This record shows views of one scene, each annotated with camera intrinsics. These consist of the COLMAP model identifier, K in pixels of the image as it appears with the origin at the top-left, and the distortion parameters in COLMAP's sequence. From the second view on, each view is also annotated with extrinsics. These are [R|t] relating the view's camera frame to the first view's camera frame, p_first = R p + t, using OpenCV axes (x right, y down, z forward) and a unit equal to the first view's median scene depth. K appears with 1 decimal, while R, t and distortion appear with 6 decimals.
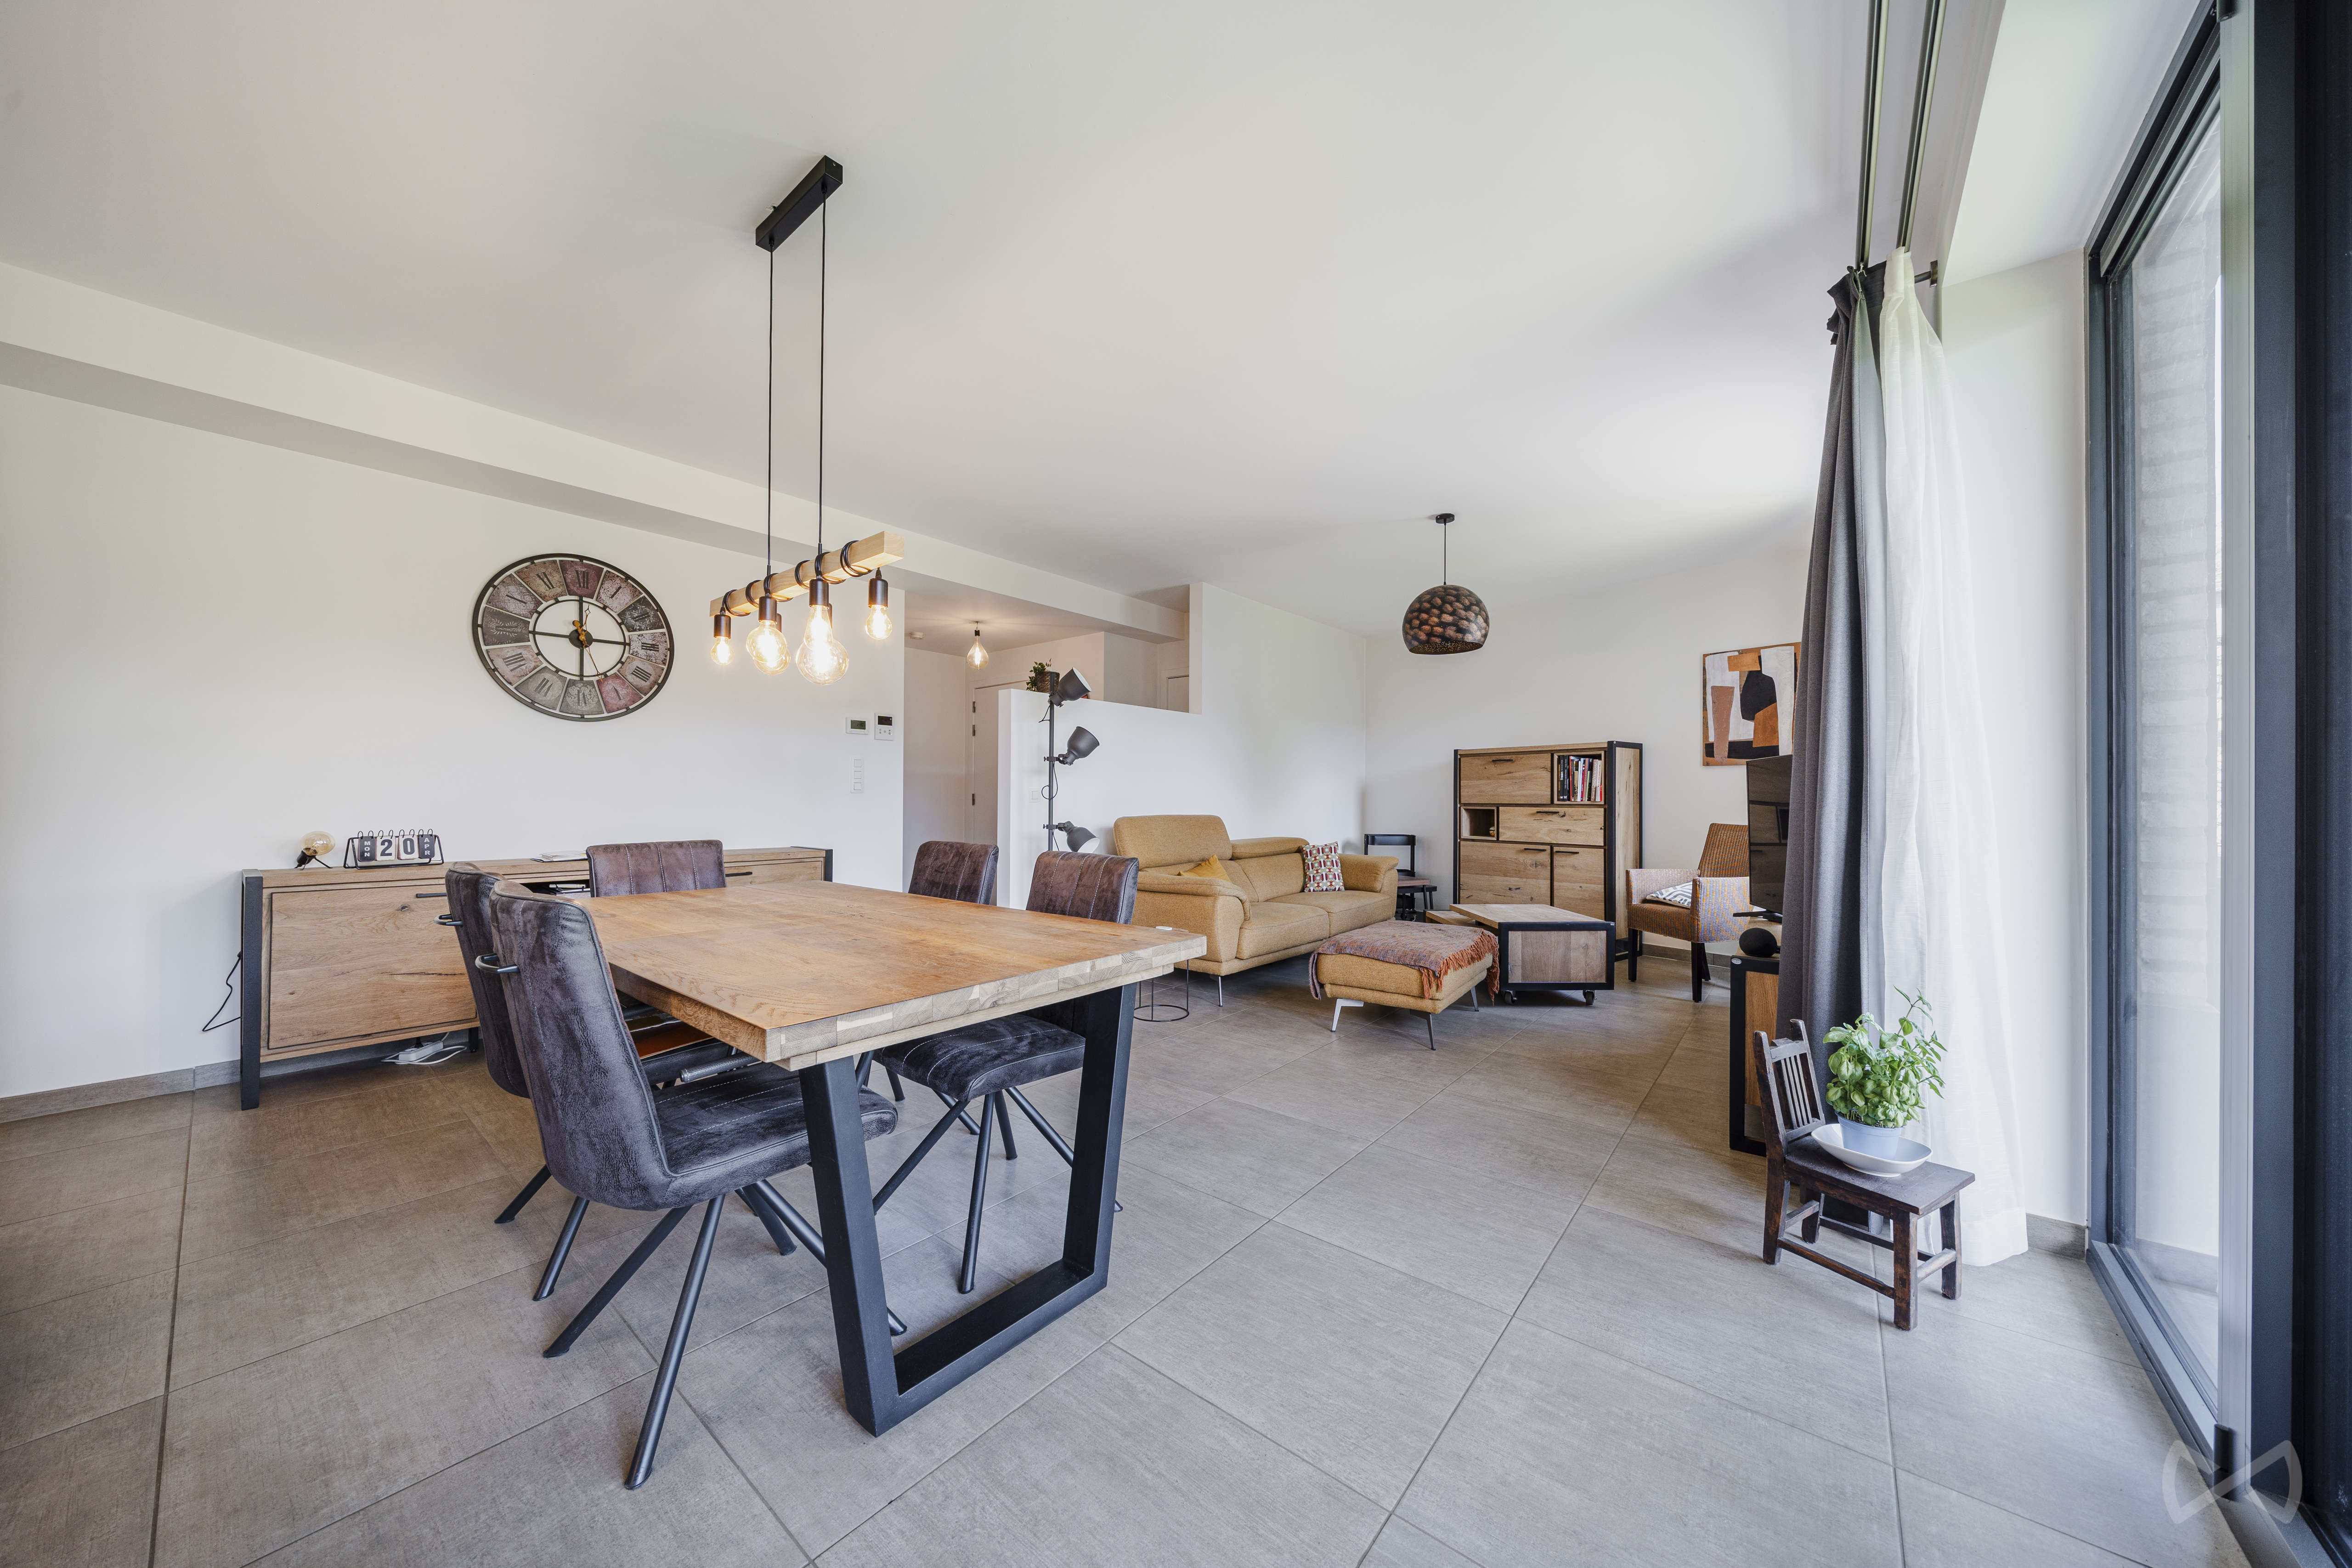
lens RADIAL K [[791.5, 0, 1174.4], [0, 791.5, 794.8], [0, 0, 1]] dist [-0.000104, -0.003412]
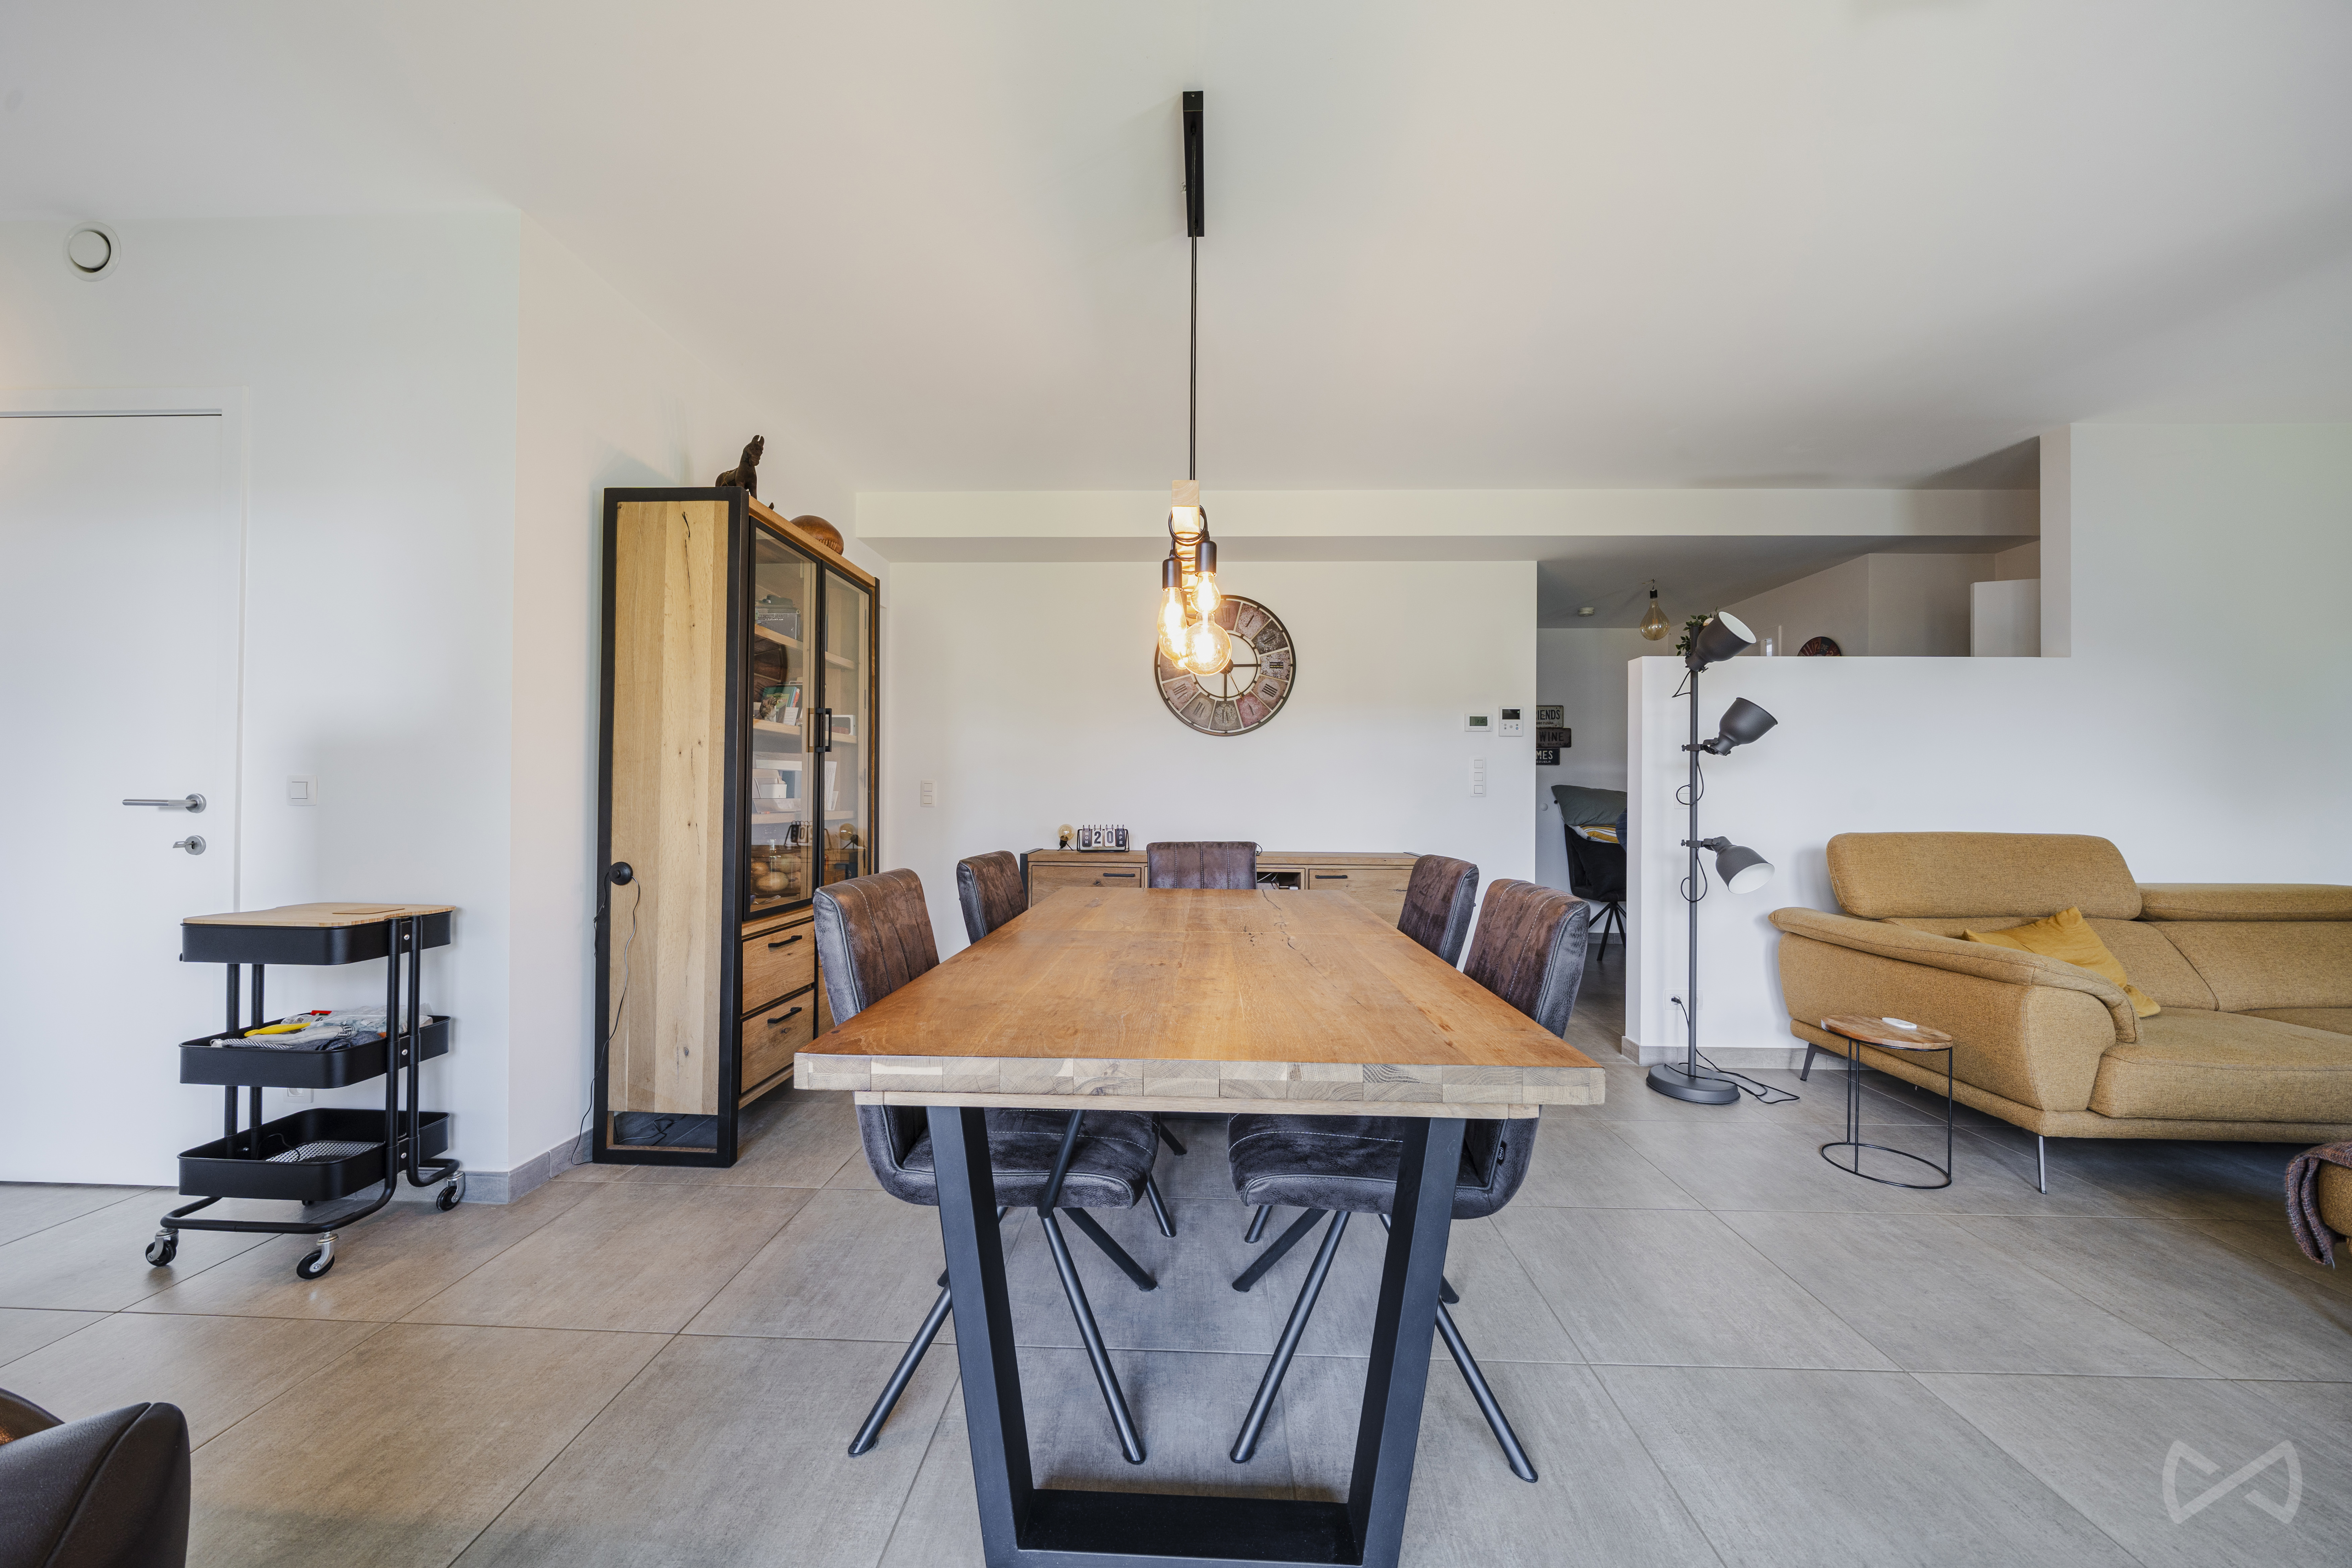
lens RADIAL K [[791.5, 0, 1174.4], [0, 791.5, 794.8], [0, 0, 1]] dist [-0.000104, -0.003412]
pose [[0.609042, -0.004574, -0.793125, 0.125713], [-0.000762, 0.999980, -0.006352, 0.001669], [0.793137, 0.004473, 0.609026, 0.209795]]
